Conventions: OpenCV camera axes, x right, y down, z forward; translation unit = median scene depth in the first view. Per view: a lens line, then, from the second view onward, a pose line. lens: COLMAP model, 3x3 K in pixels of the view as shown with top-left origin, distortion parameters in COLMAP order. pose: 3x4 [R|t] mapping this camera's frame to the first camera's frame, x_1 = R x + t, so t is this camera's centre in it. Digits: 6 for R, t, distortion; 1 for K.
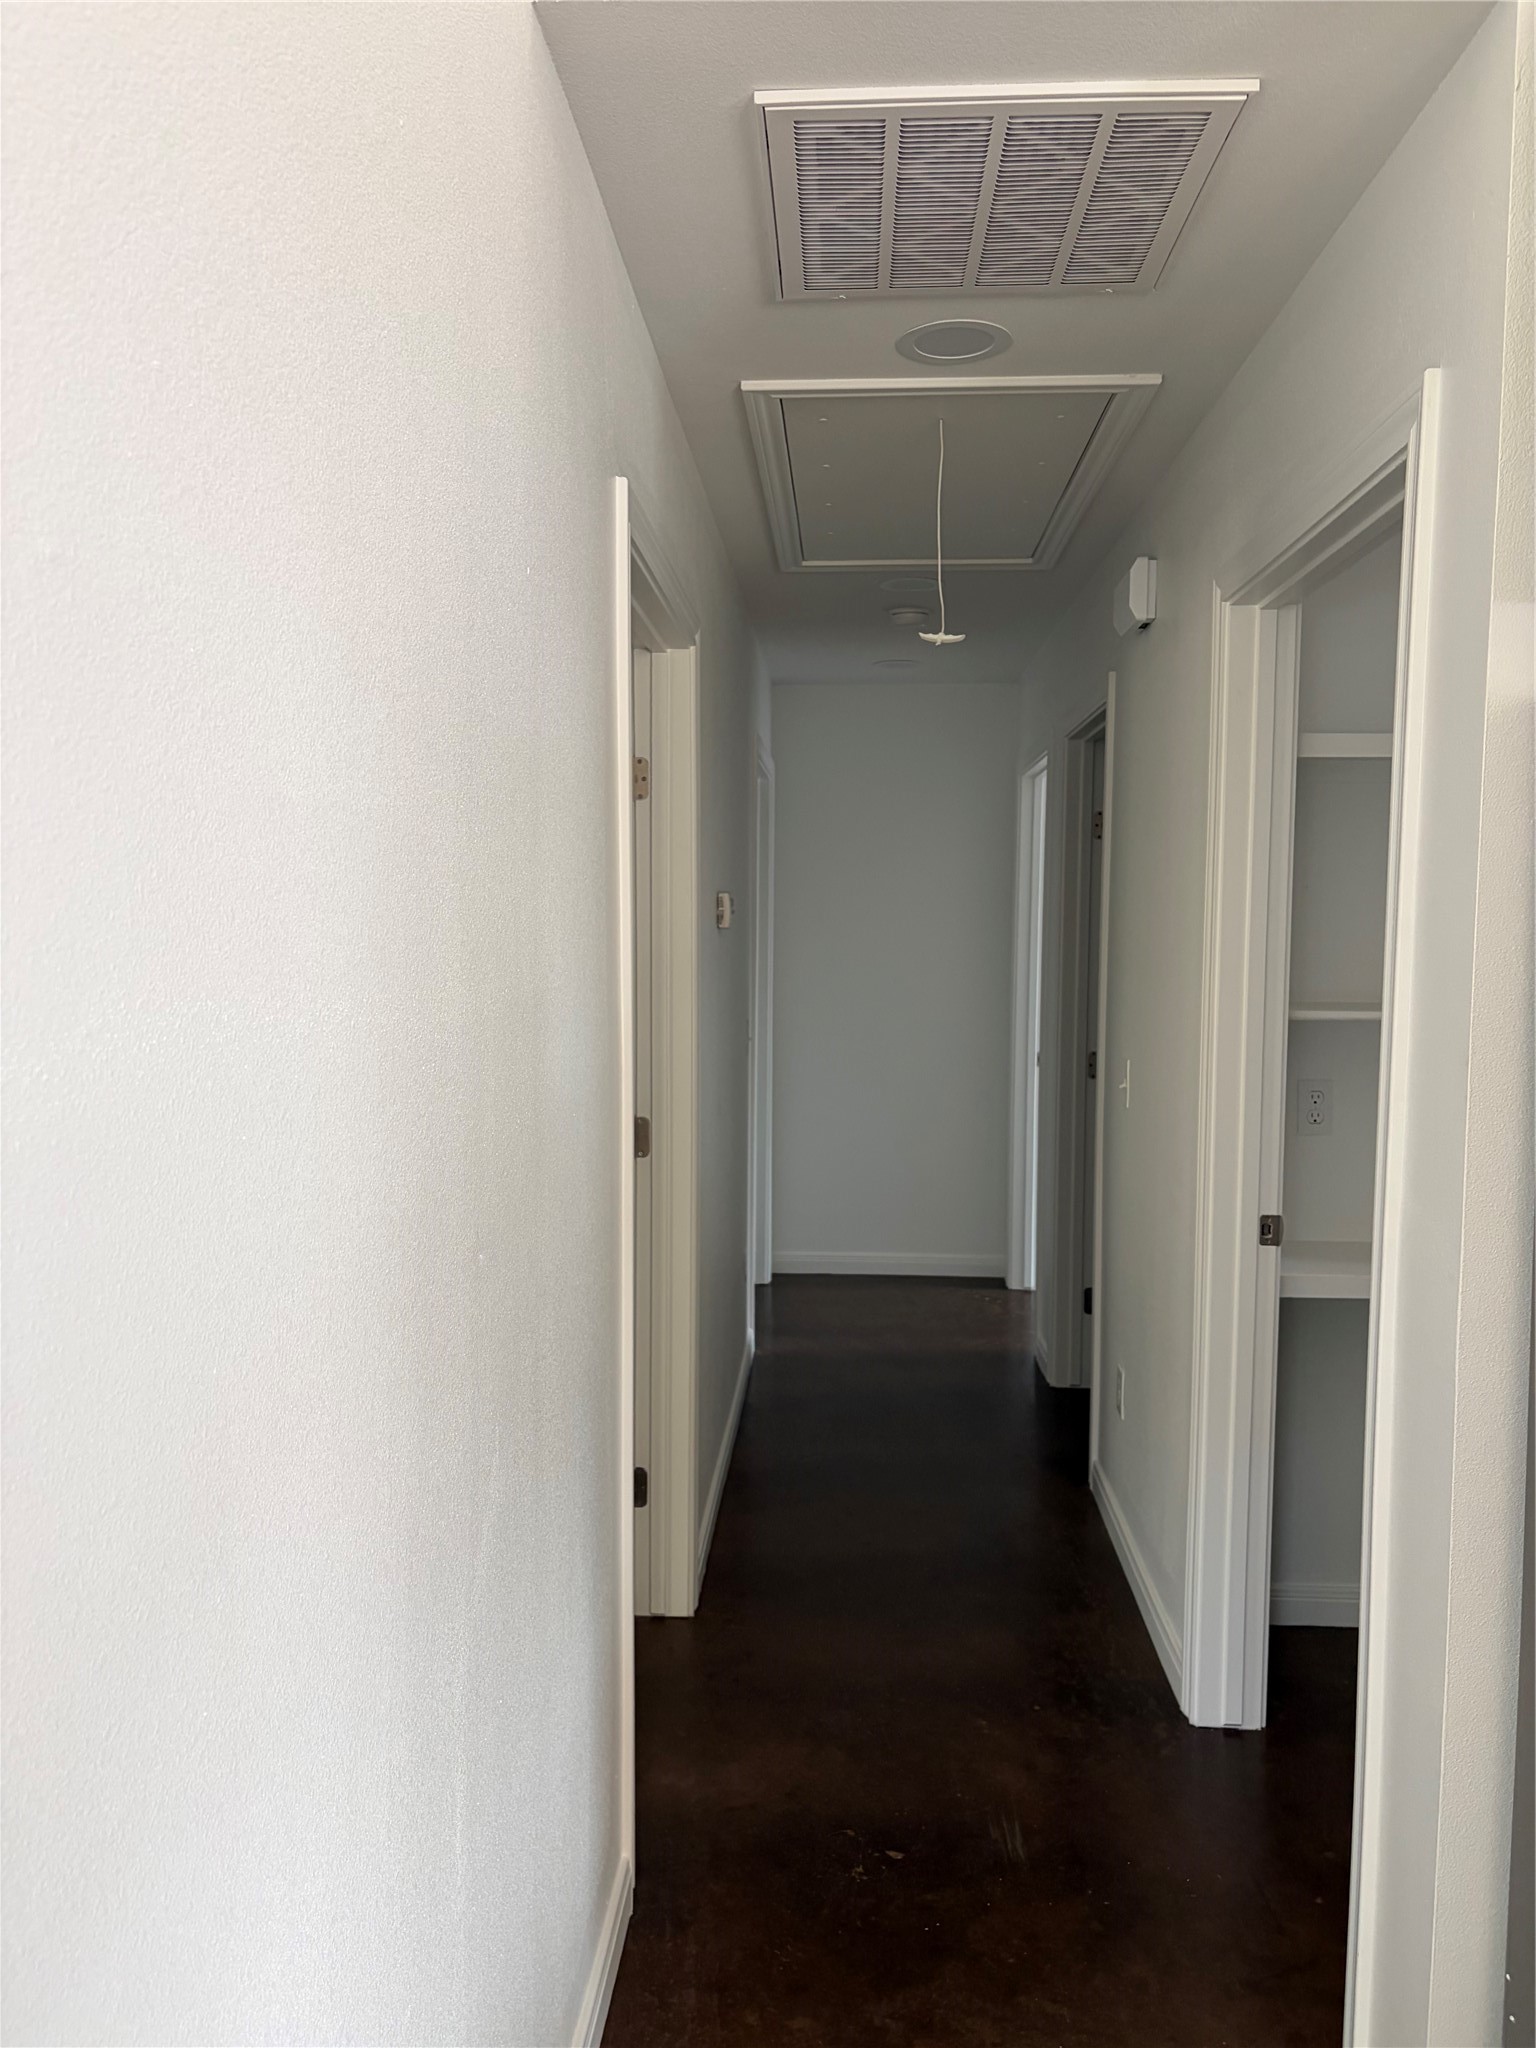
lens RADIAL K [[1539.8, 0, 769.4], [0, 1539.8, 1026.3], [0, 0, 1]] dist [0.041165, -0.044851]
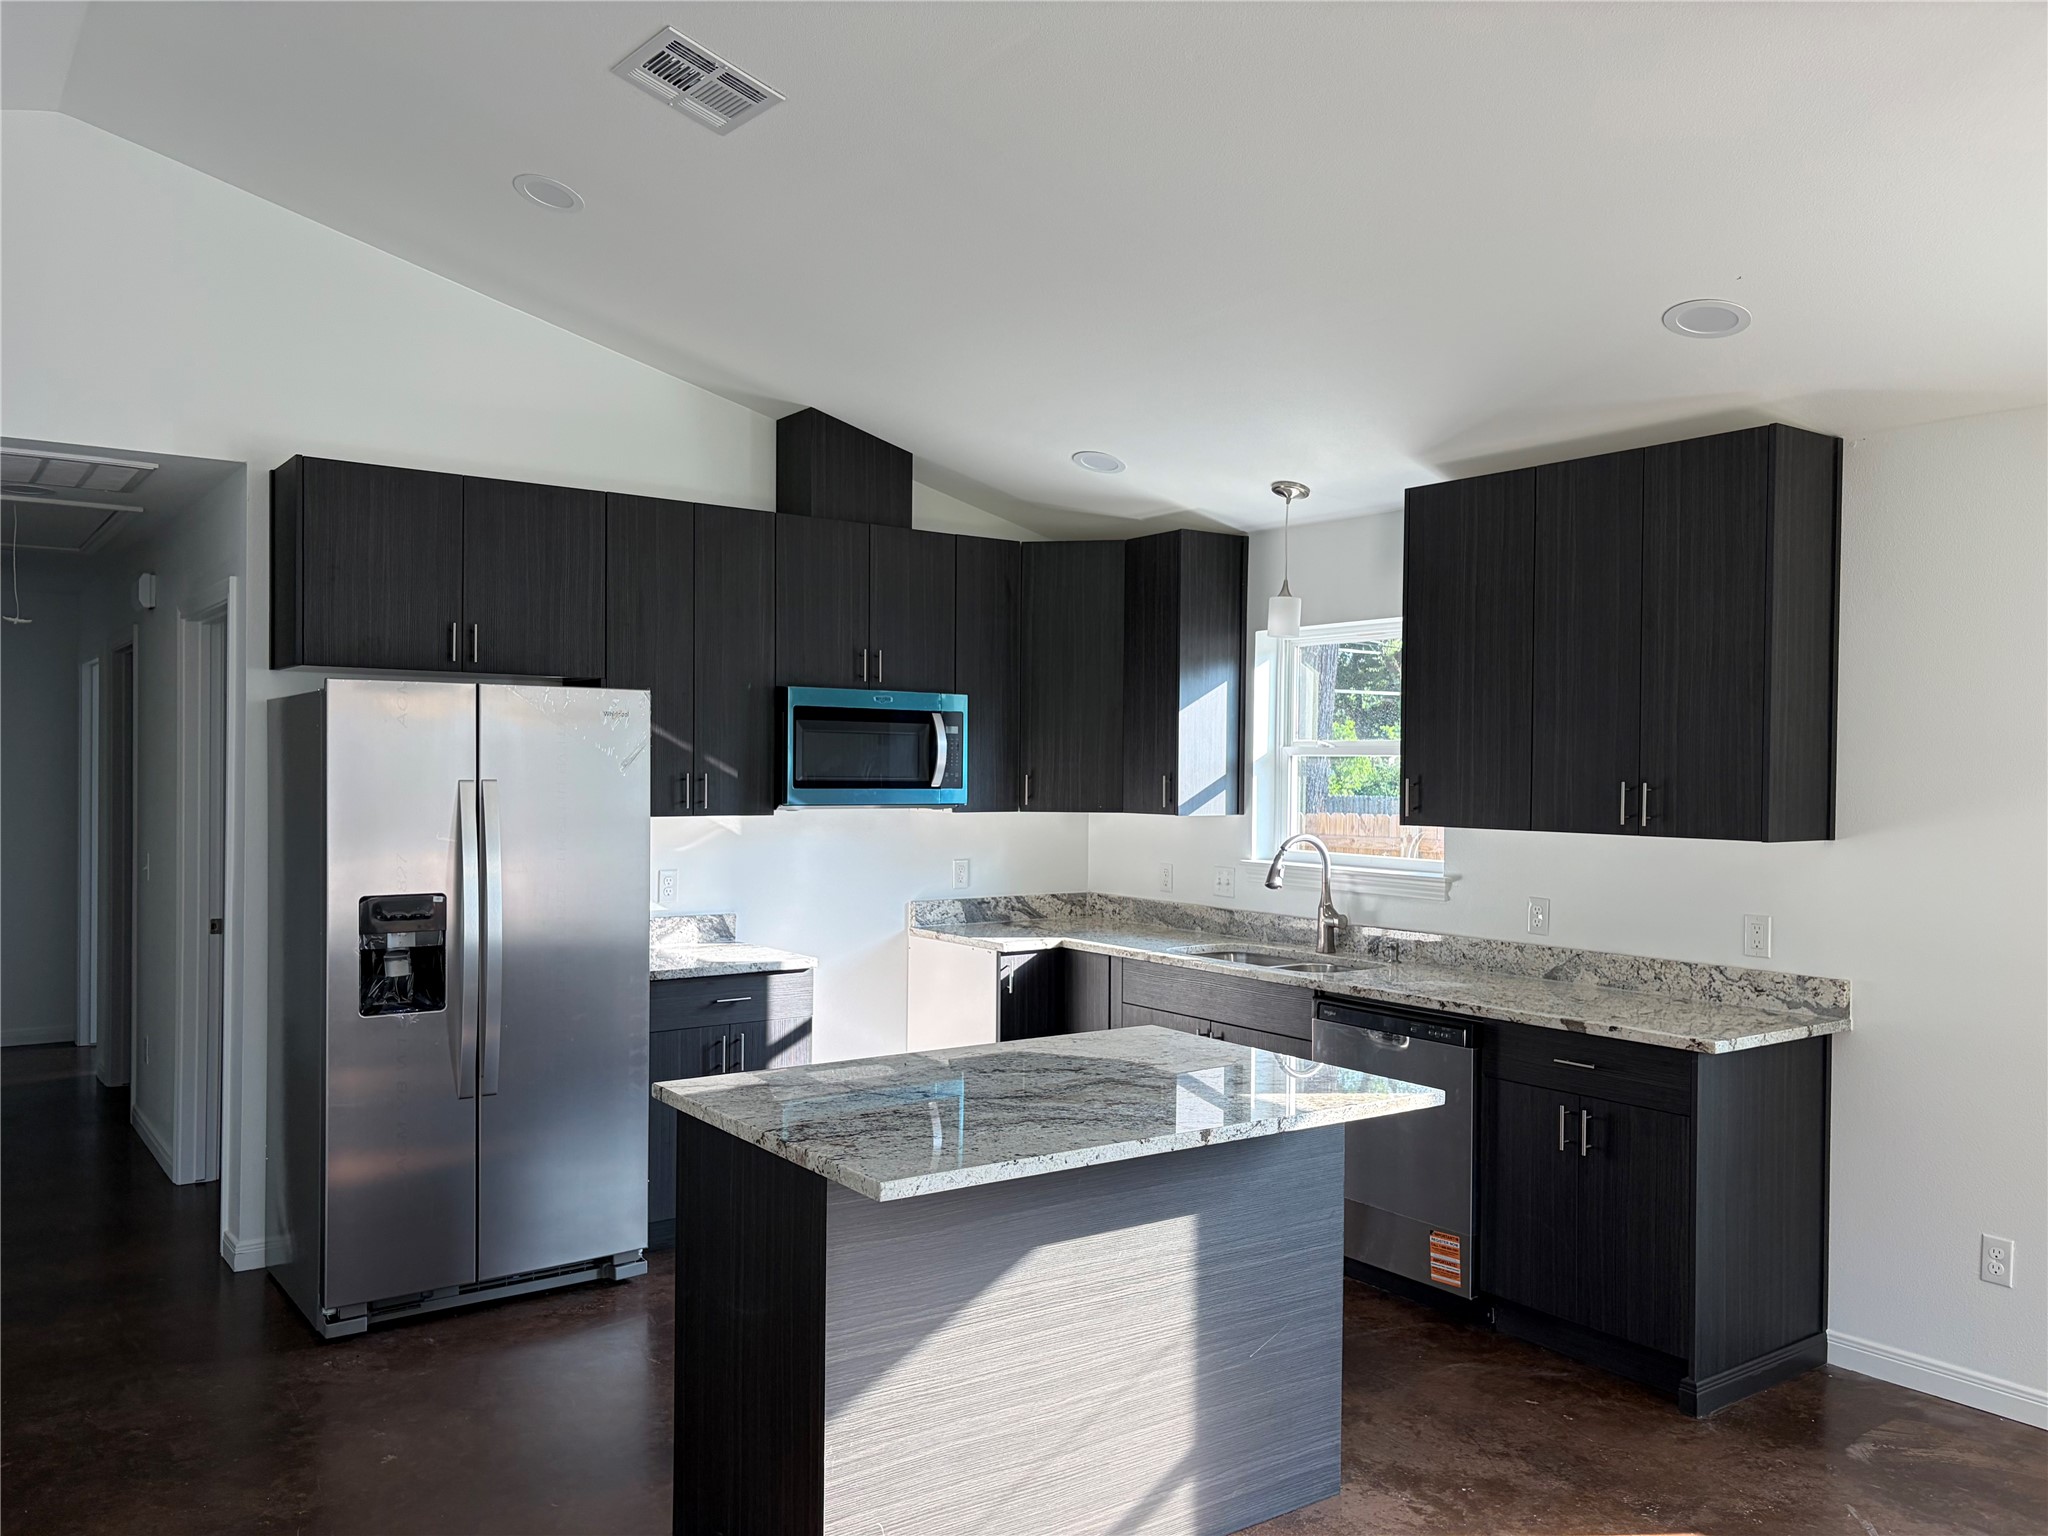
lens RADIAL K [[1539.8, 0, 1029.5], [0, 1539.8, 771.5], [0, 0, 1]] dist [0.041165, -0.044851]
pose [[0.768230, -0.004495, 0.640158, -0.142319], [0.046266, 0.997750, -0.048516, 0.069807], [-0.638500, 0.066889, 0.766710, -1.128453]]
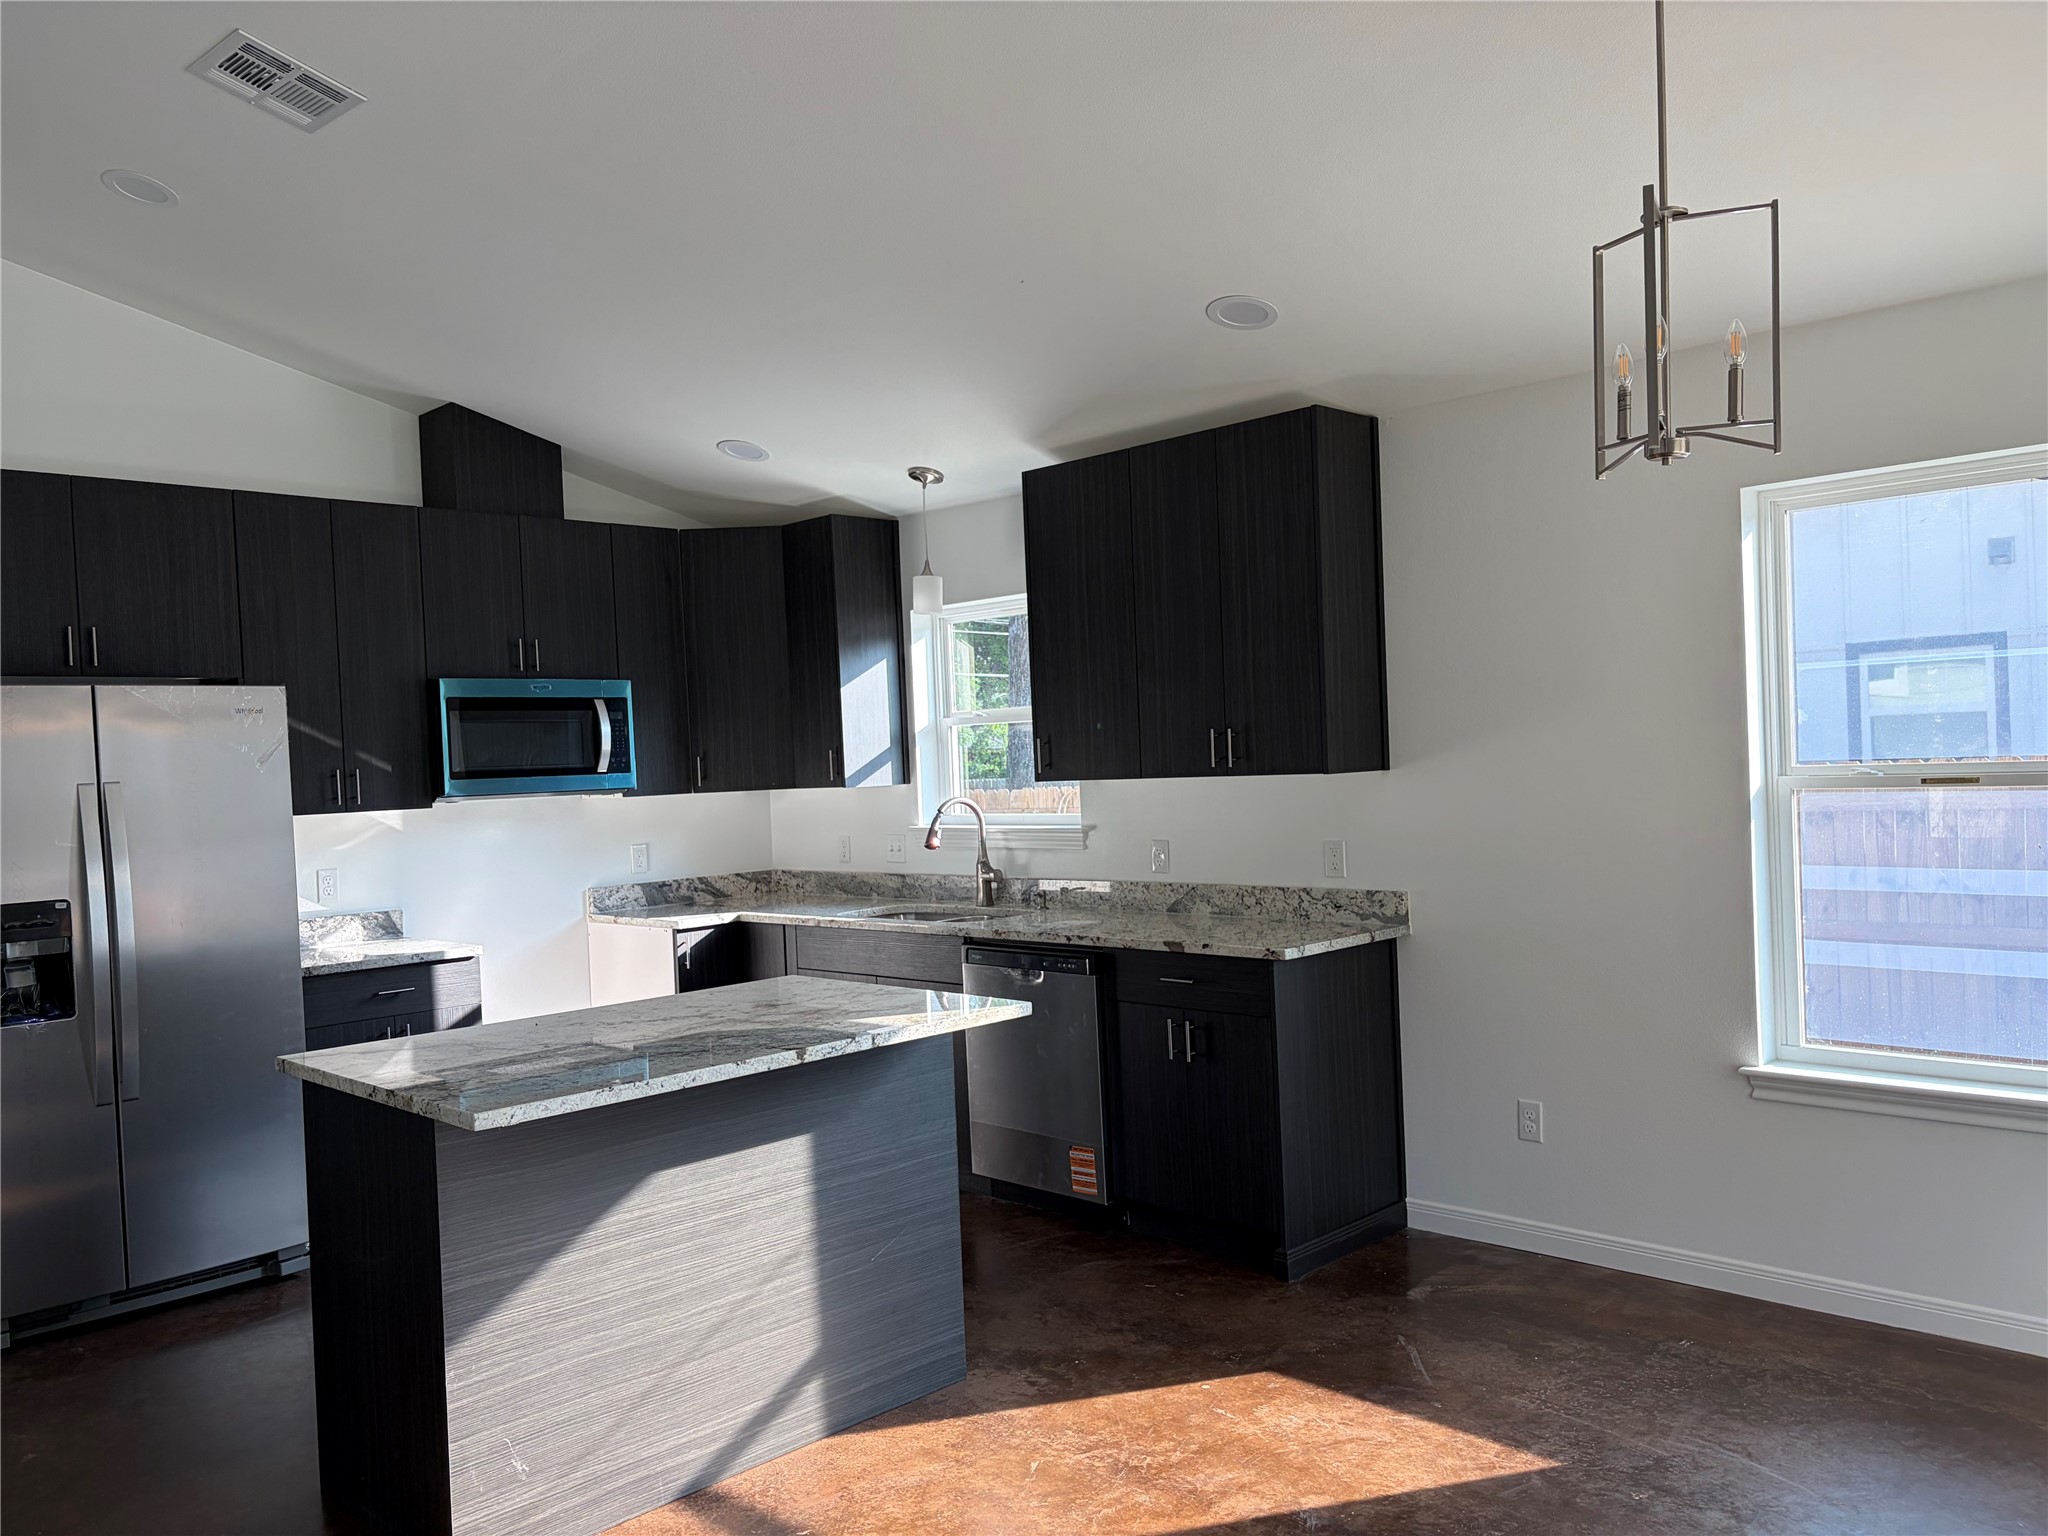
lens RADIAL K [[1539.8, 0, 1032.4], [0, 1539.8, 775.7], [0, 0, 1]] dist [0.041165, -0.044851]
pose [[0.653822, -0.045422, 0.755284, -0.127005], [0.105365, 0.993937, -0.031436, 0.131145], [-0.749276, 0.100134, 0.654644, -1.335511]]
